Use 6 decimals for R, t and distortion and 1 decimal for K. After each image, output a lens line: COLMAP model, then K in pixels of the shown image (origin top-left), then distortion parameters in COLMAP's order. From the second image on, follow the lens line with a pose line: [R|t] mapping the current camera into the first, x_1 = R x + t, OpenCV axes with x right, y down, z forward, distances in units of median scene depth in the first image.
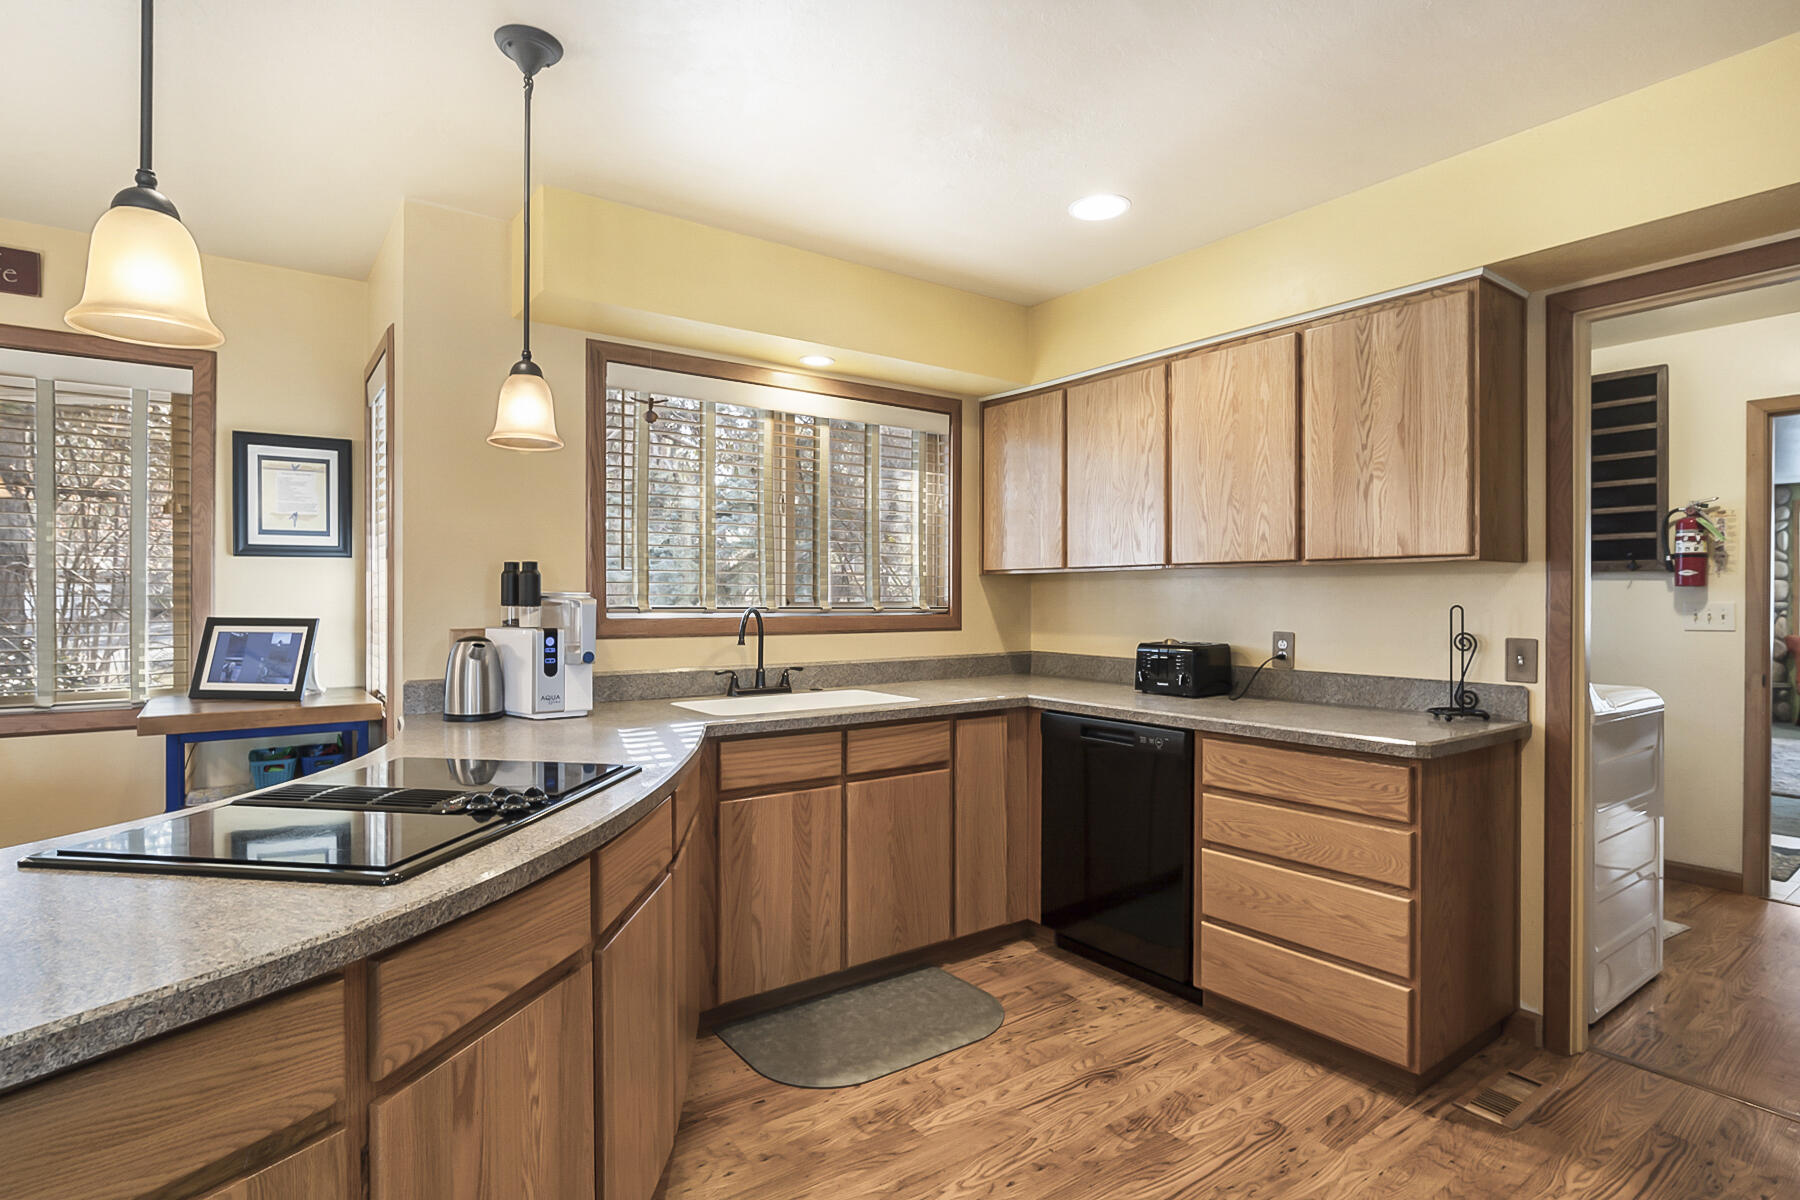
lens RADIAL K [[919.2, 0, 901.3], [0, 919.2, 599.0], [0, 0, 1]] dist [-0.019877, 0.008641]
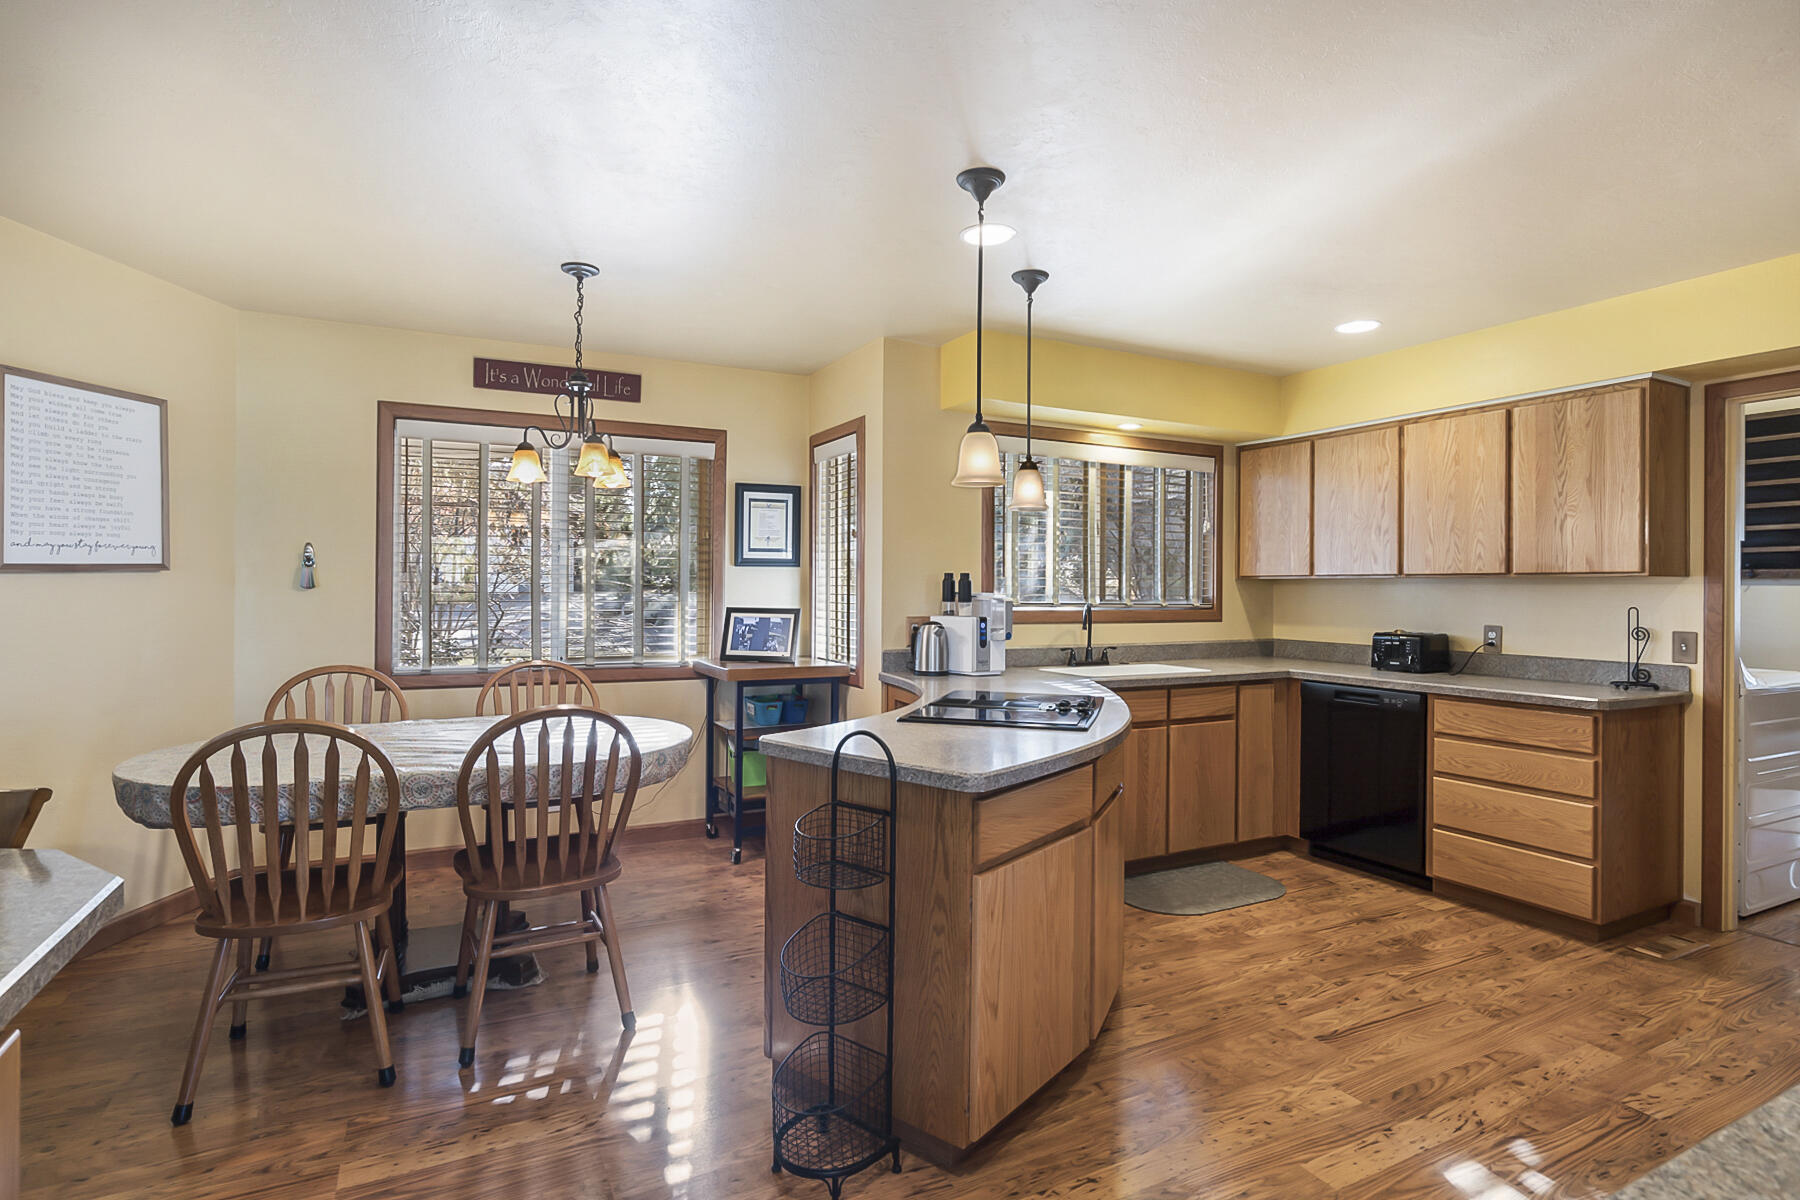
lens RADIAL K [[919.2, 0, 897.3], [0, 919.2, 586.6], [0, 0, 1]] dist [-0.019877, 0.008641]
pose [[0.987601, 0.005740, -0.156880, -0.263935], [-0.006533, 0.999968, -0.004540, -0.010125], [0.156849, 0.005509, 0.987607, -0.512380]]
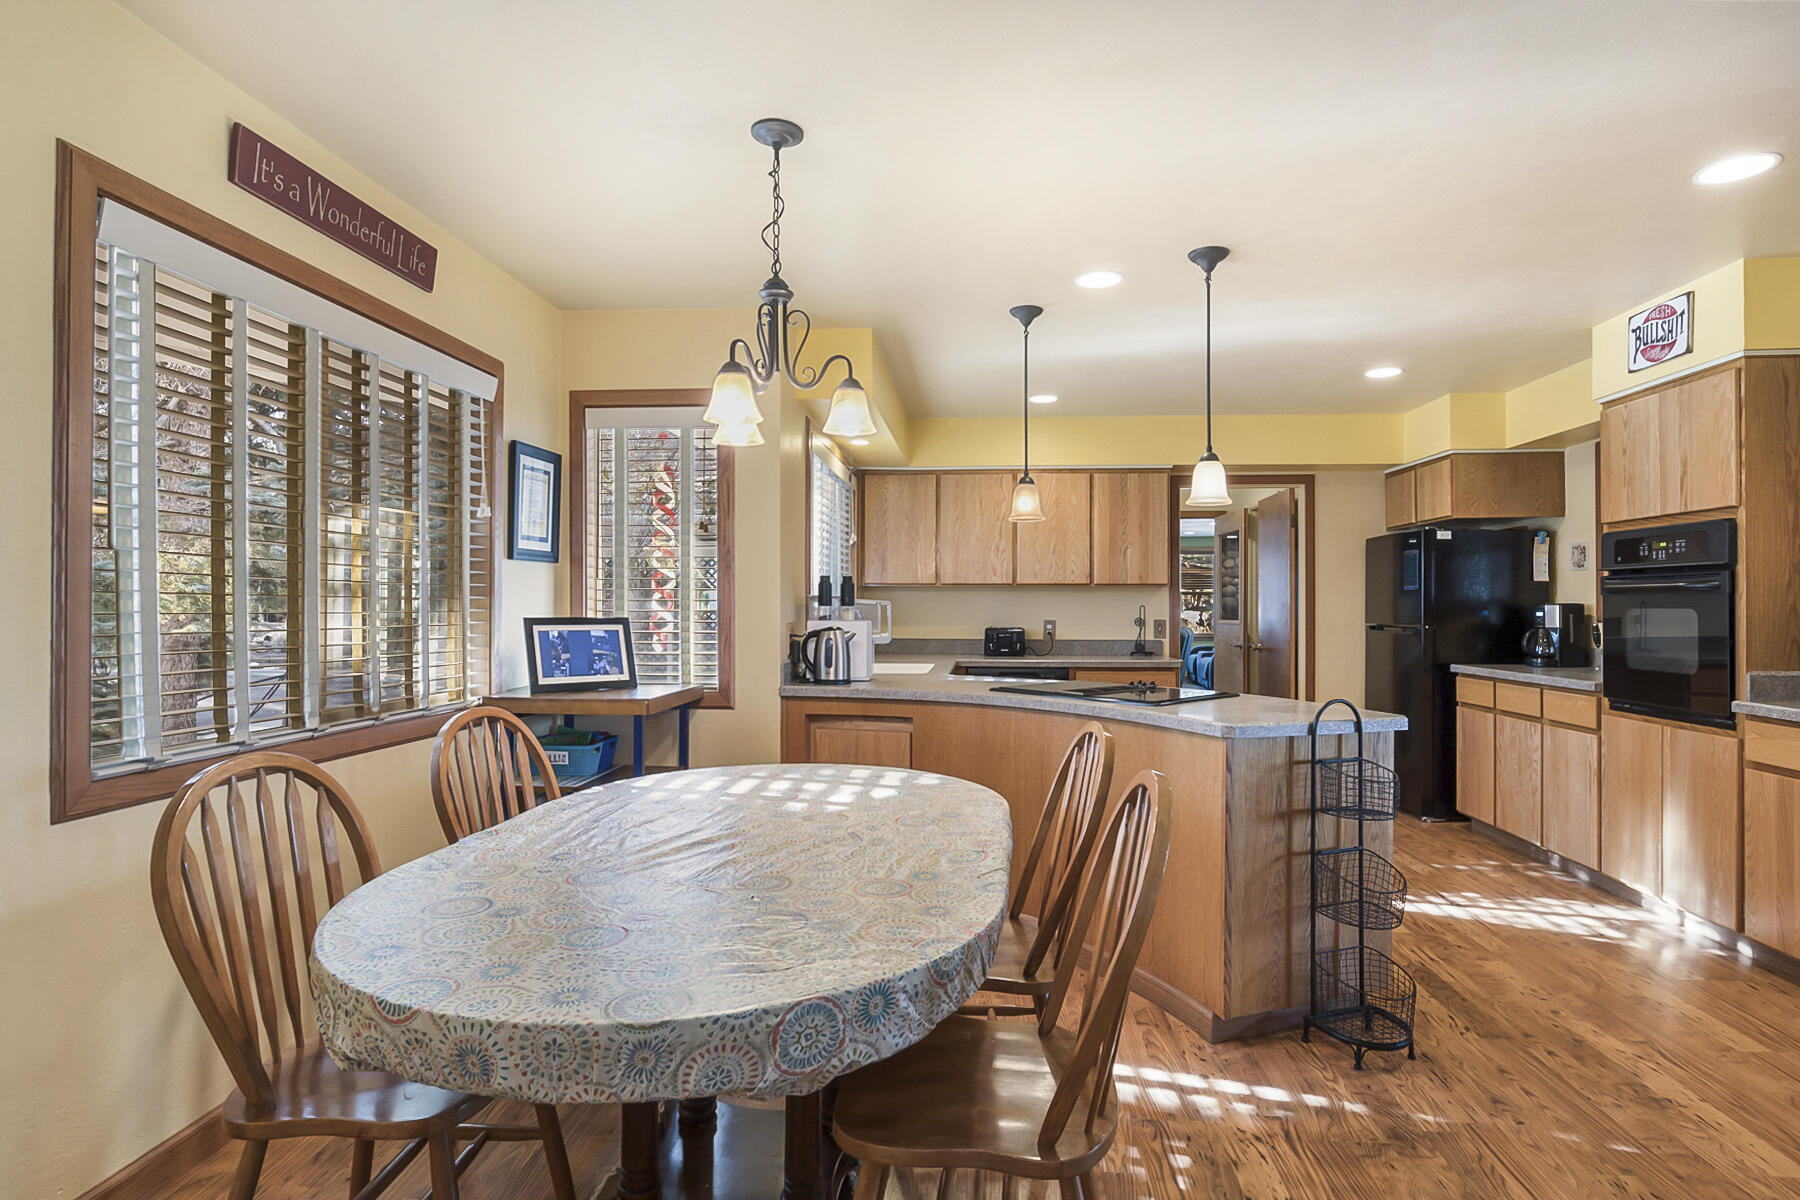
lens RADIAL K [[919.2, 0, 924.6], [0, 919.2, 613.0], [0, 0, 1]] dist [-0.019877, 0.008641]
pose [[0.643123, -0.006027, 0.765739, -1.403172], [0.000361, 0.999971, 0.007568, 0.007149], [-0.765762, -0.004590, 0.643107, -0.049163]]
